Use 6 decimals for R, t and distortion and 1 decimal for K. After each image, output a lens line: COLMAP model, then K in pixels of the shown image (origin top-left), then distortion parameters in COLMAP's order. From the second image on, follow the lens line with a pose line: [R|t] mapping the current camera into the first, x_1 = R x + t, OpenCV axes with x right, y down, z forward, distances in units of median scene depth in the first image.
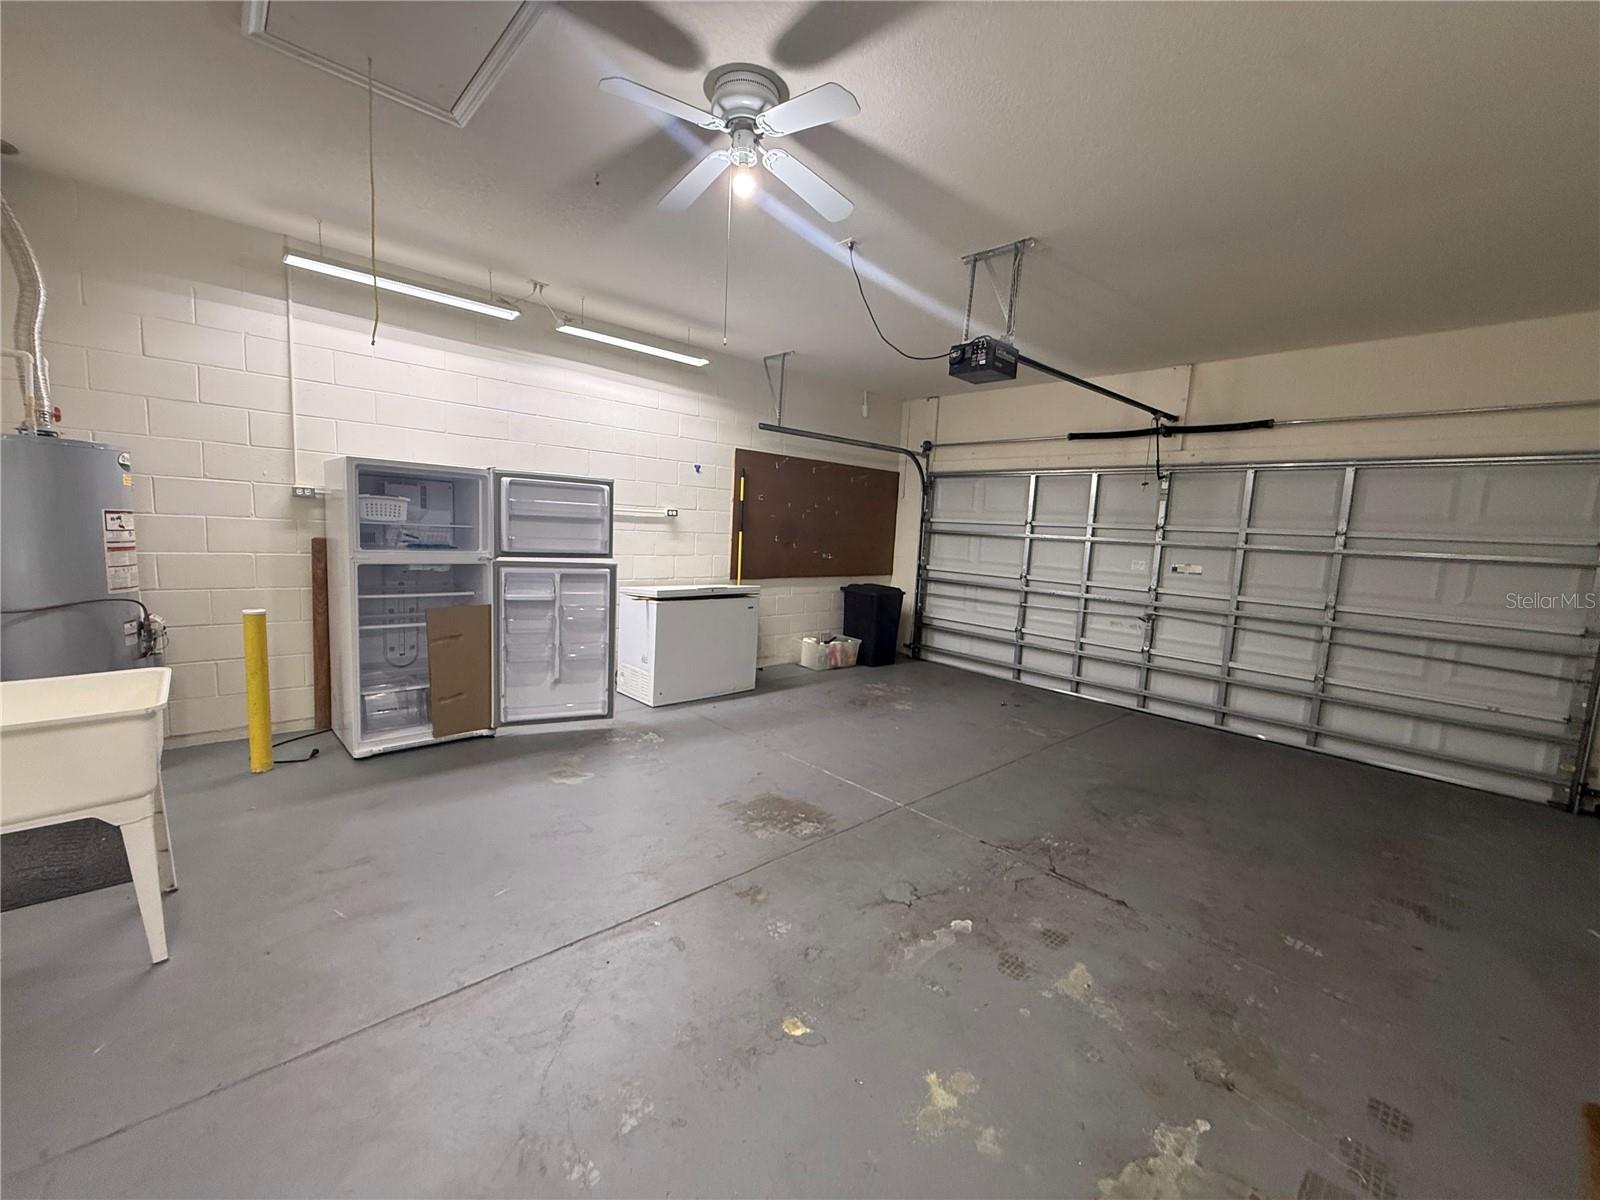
lens RADIAL K [[639.7, 0, 796.1], [0, 639.7, 603.7], [0, 0, 1]] dist [-0.001216, -0.000228]
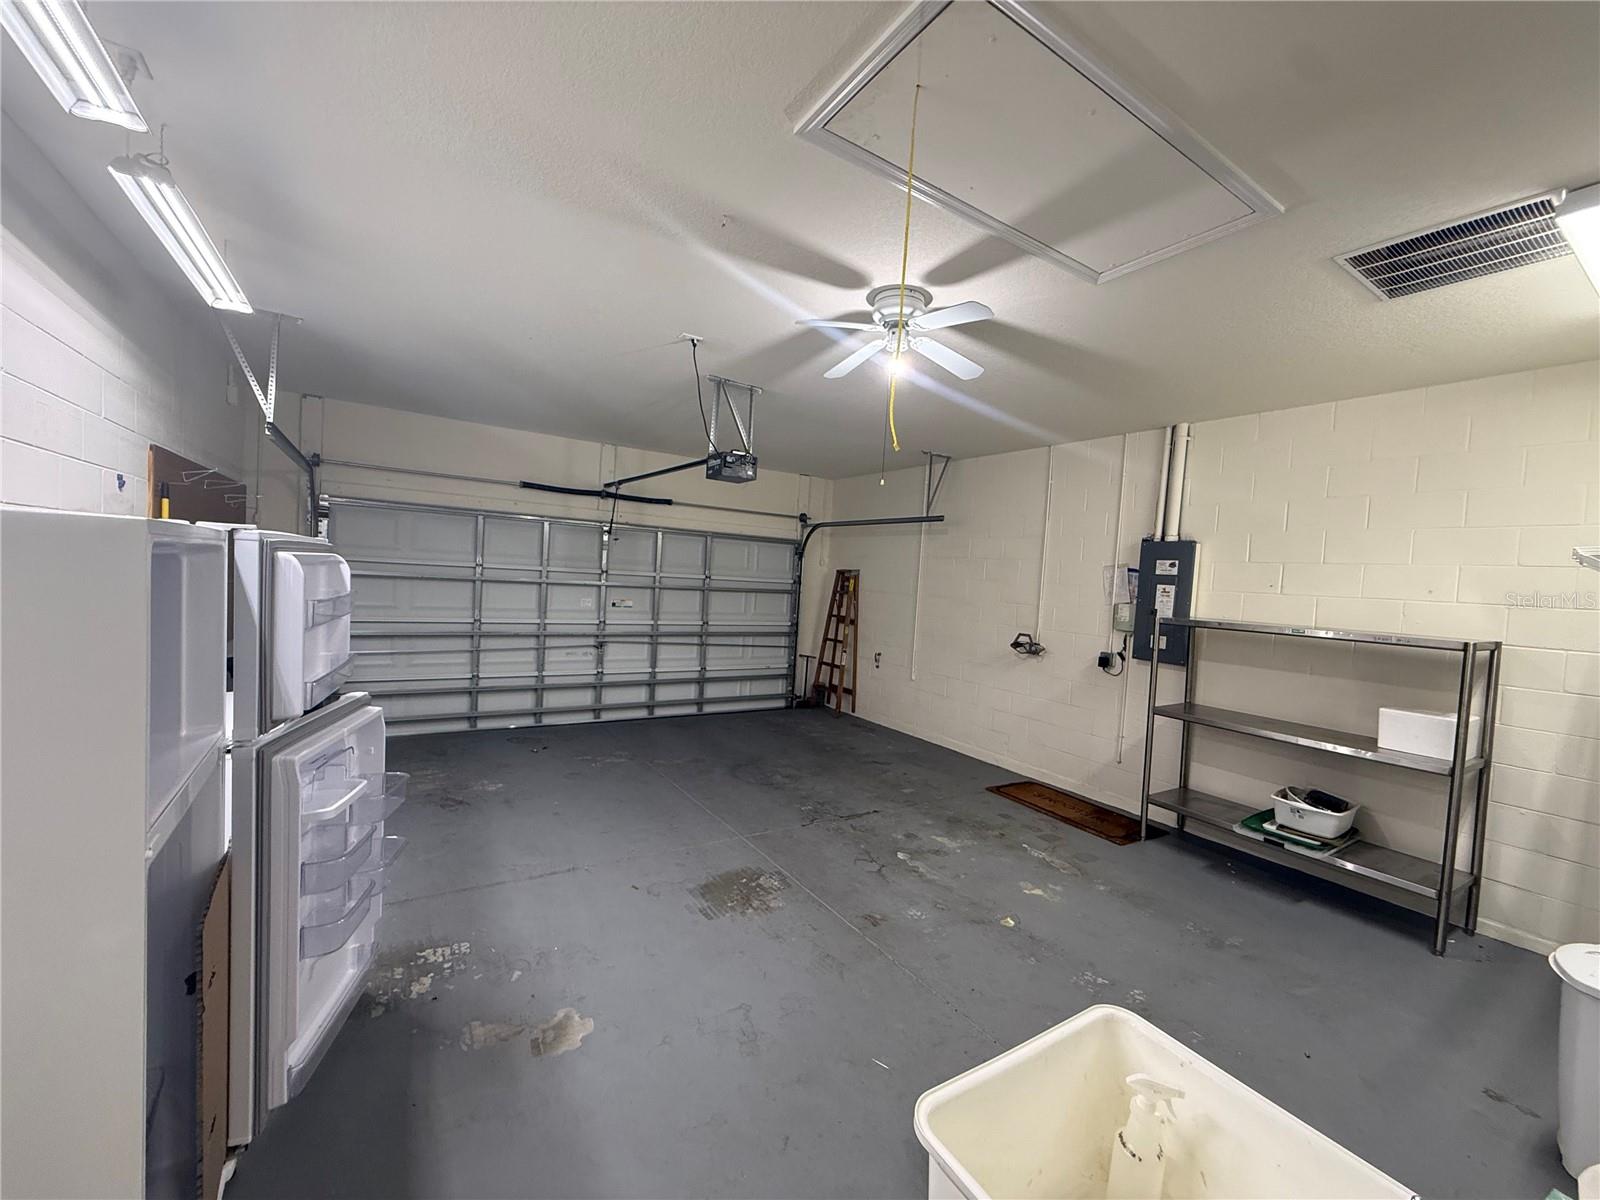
lens RADIAL K [[639.7, 0, 797.4], [0, 639.7, 602.6], [0, 0, 1]] dist [-0.001216, -0.000228]
pose [[0.178009, -0.081428, 0.980654, -0.648204], [0.070780, 0.995049, 0.069776, -0.131970], [-0.981480, 0.056990, 0.182891, 0.452195]]
